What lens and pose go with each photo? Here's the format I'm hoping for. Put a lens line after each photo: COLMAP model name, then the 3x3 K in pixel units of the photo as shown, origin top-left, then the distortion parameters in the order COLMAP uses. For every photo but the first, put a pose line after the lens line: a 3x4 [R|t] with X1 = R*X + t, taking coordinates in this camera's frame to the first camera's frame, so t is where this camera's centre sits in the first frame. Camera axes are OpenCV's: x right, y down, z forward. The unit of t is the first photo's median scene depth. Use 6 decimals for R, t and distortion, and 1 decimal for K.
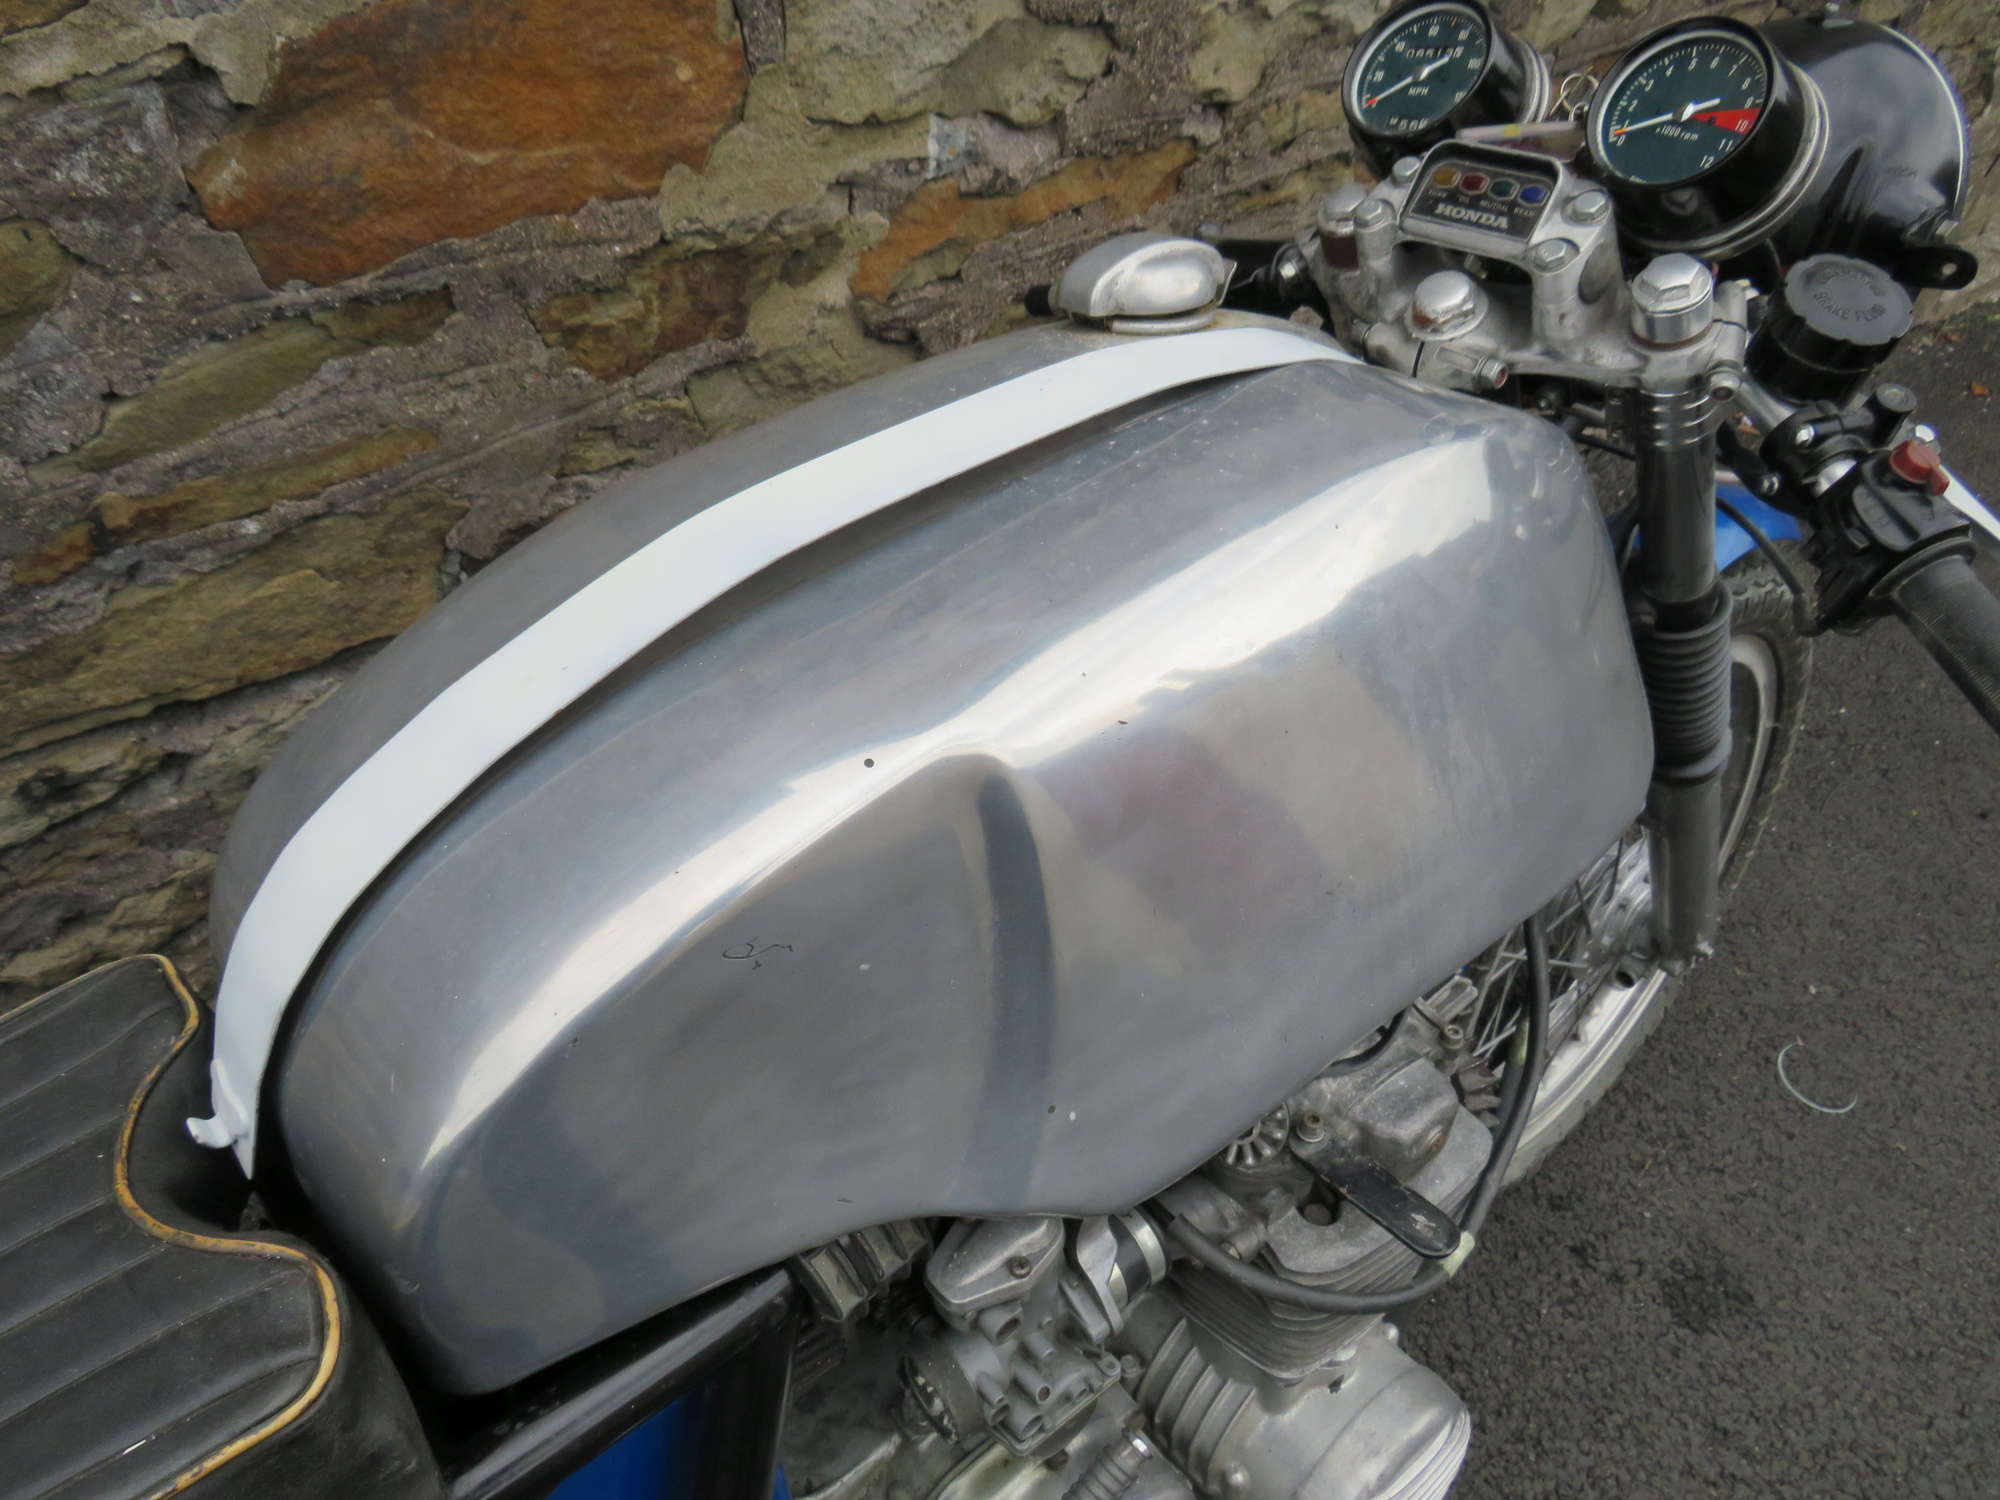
lens RADIAL K [[1443.7, 0, 996.6], [0, 1443.7, 749.1], [0, 0, 1]] dist [-0.038629, 0.016404]
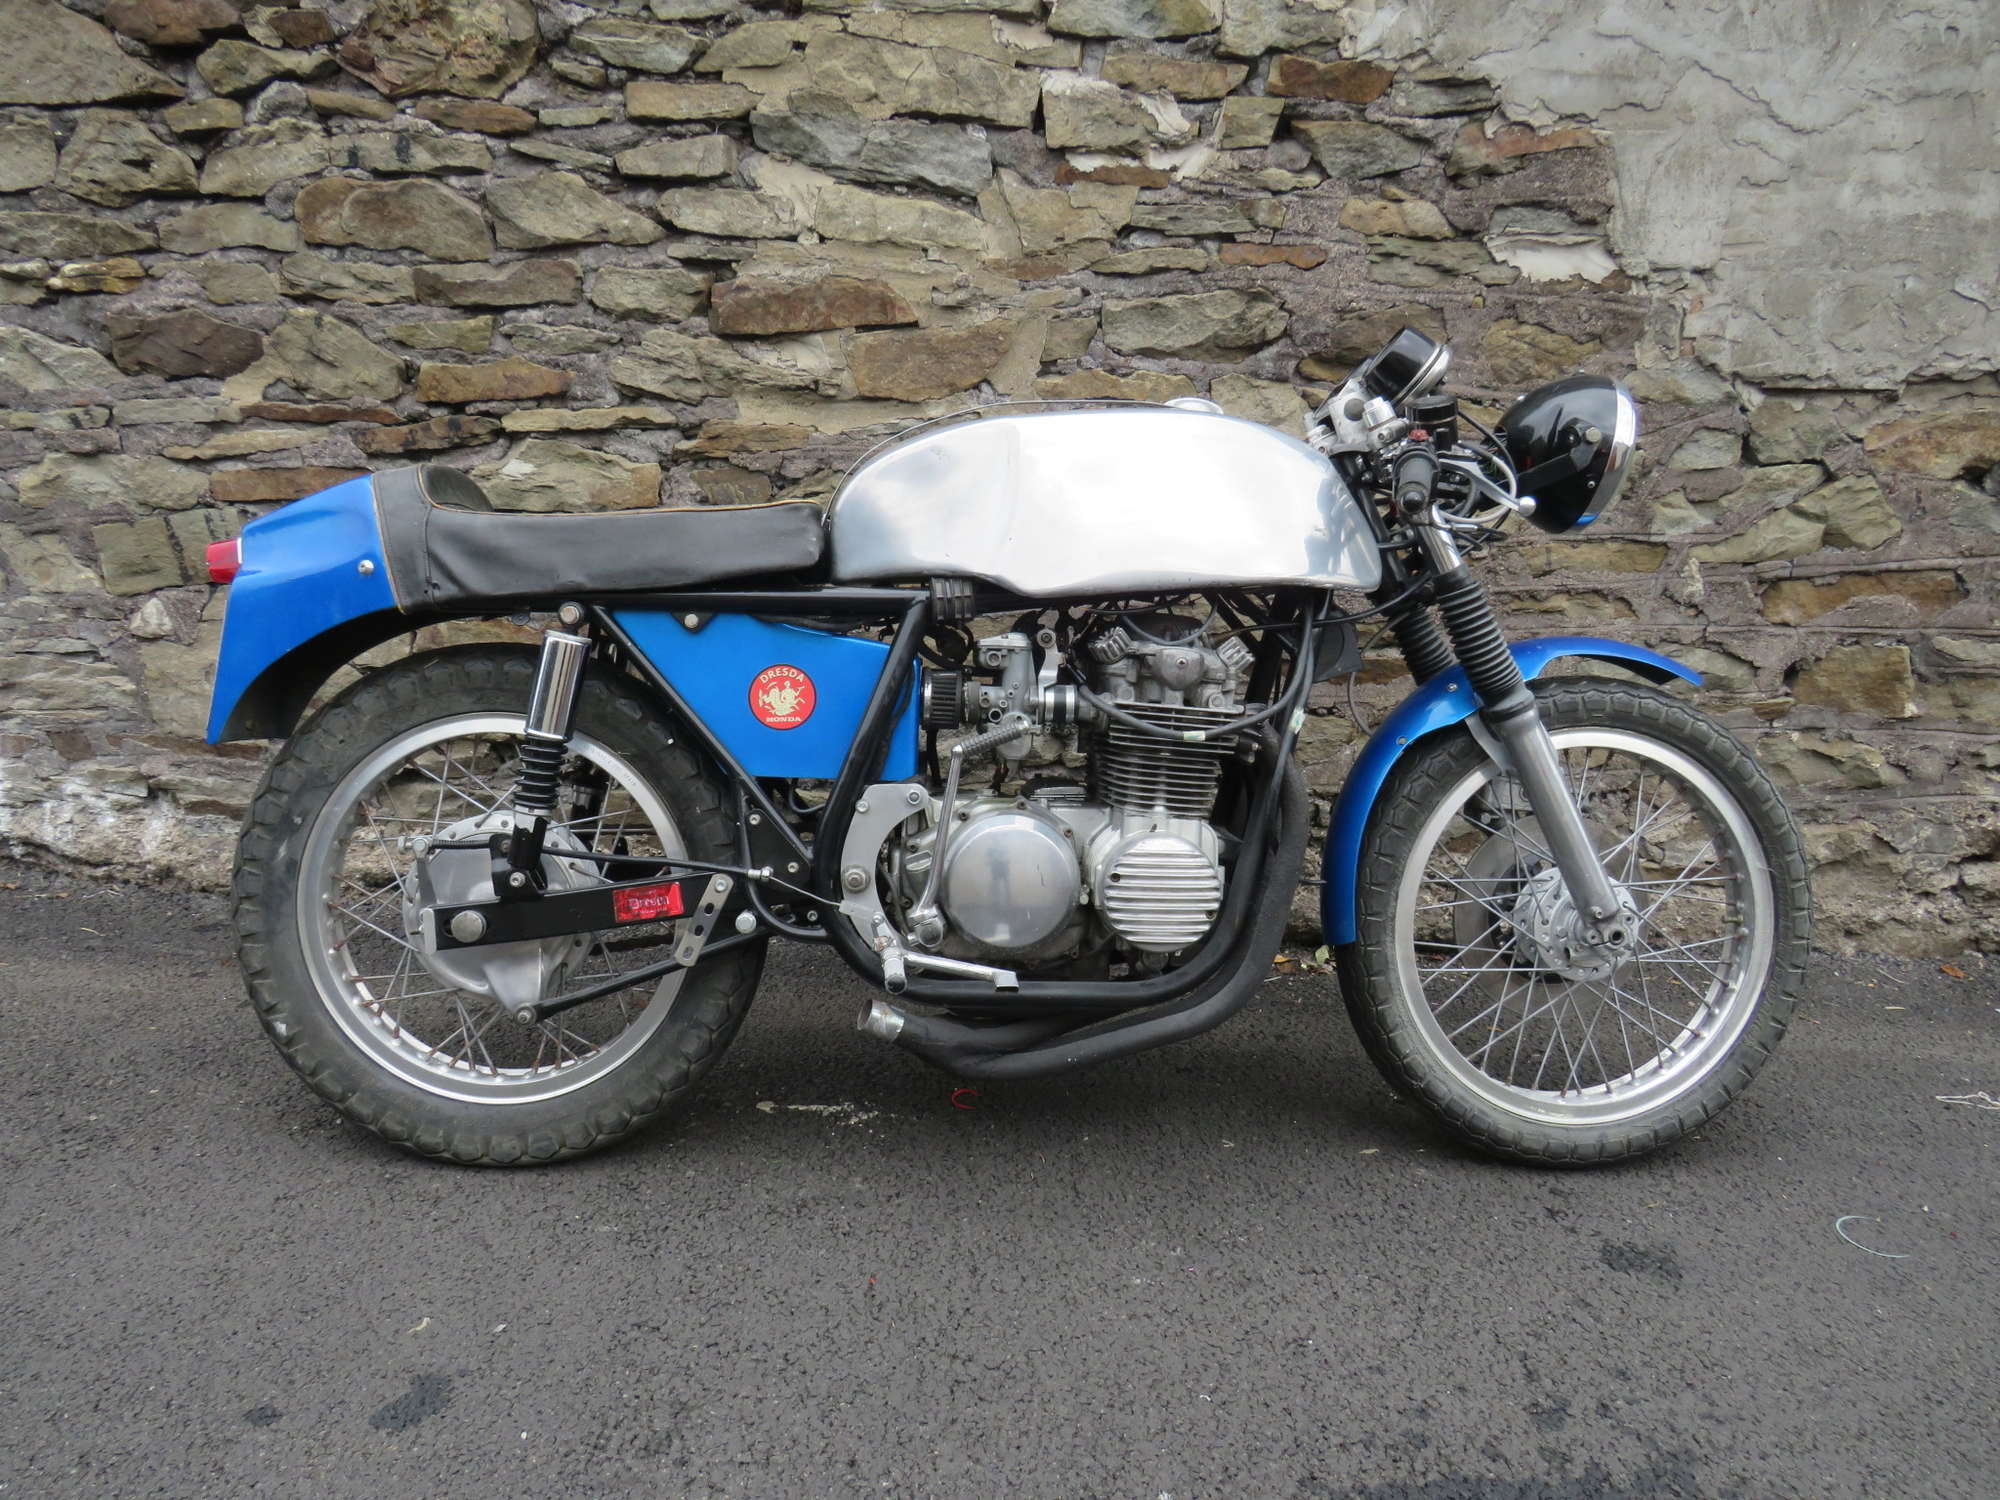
lens RADIAL K [[1413.2, 0, 1003.7], [0, 1413.2, 754.3], [0, 0, 1]] dist [-0.025146, 0.002730]
pose [[0.800008, 0.085058, -0.593930, 0.855498], [-0.393946, 0.821098, -0.413044, 0.859490], [0.452542, 0.564414, 0.690393, -0.403928]]
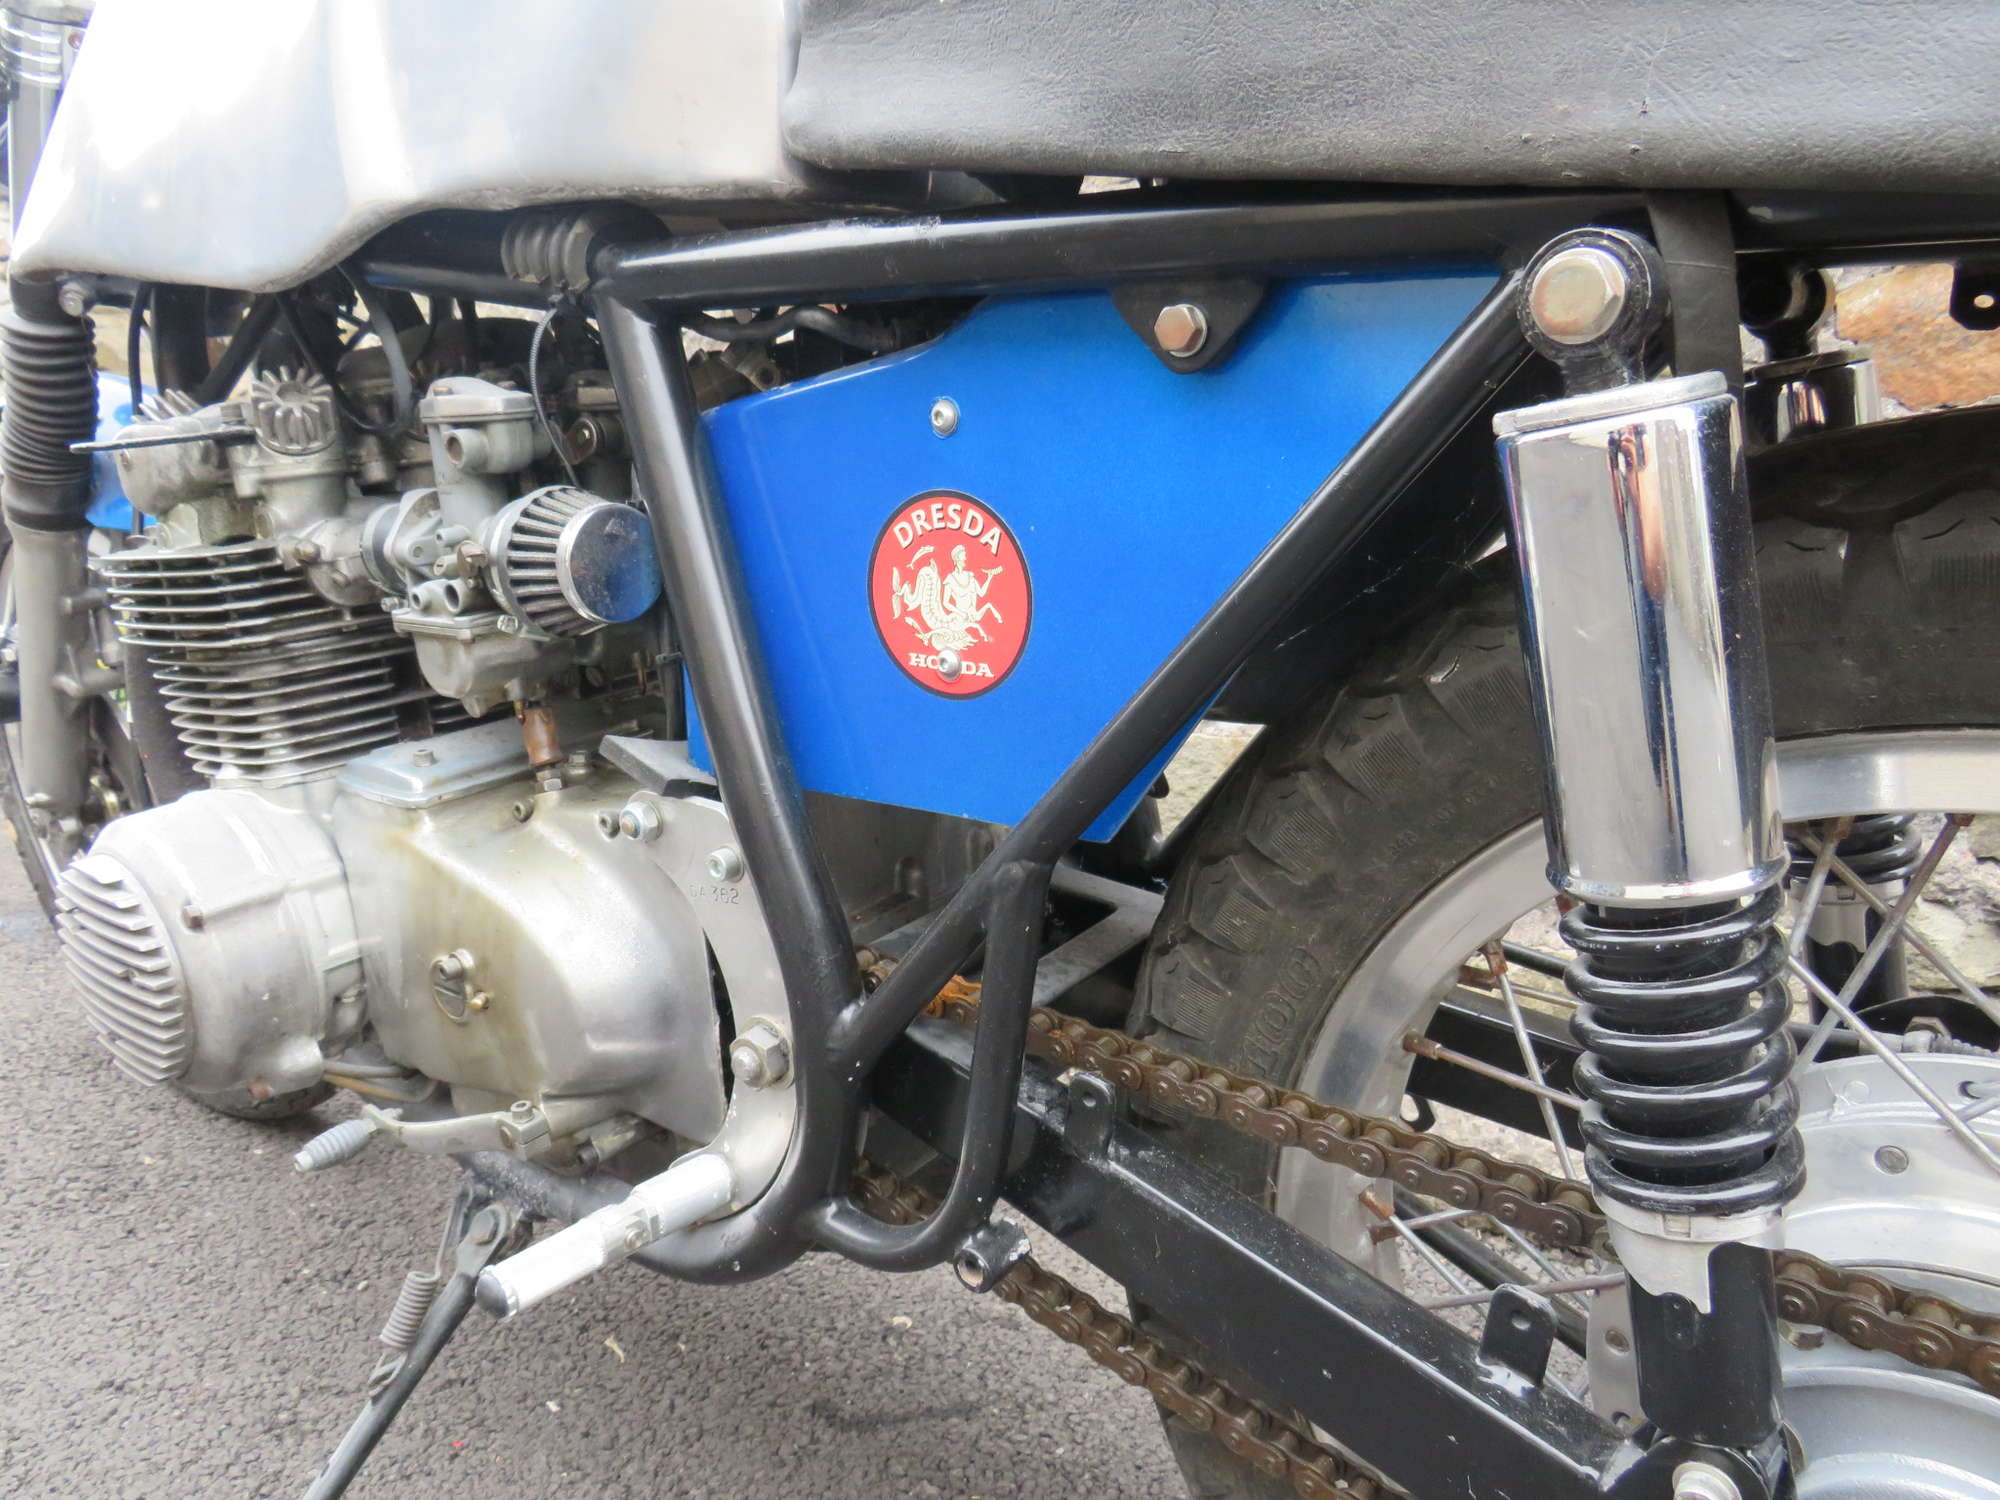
lens RADIAL K [[1413.2, 0, 981.4], [0, 1413.2, 746.5], [0, 0, 1]] dist [-0.025146, 0.002730]
pose [[0.288462, 0.031548, -0.956971, 0.325890], [-0.716233, 0.670413, -0.193794, 0.499654], [0.635452, 0.741317, 0.215985, 0.379235]]
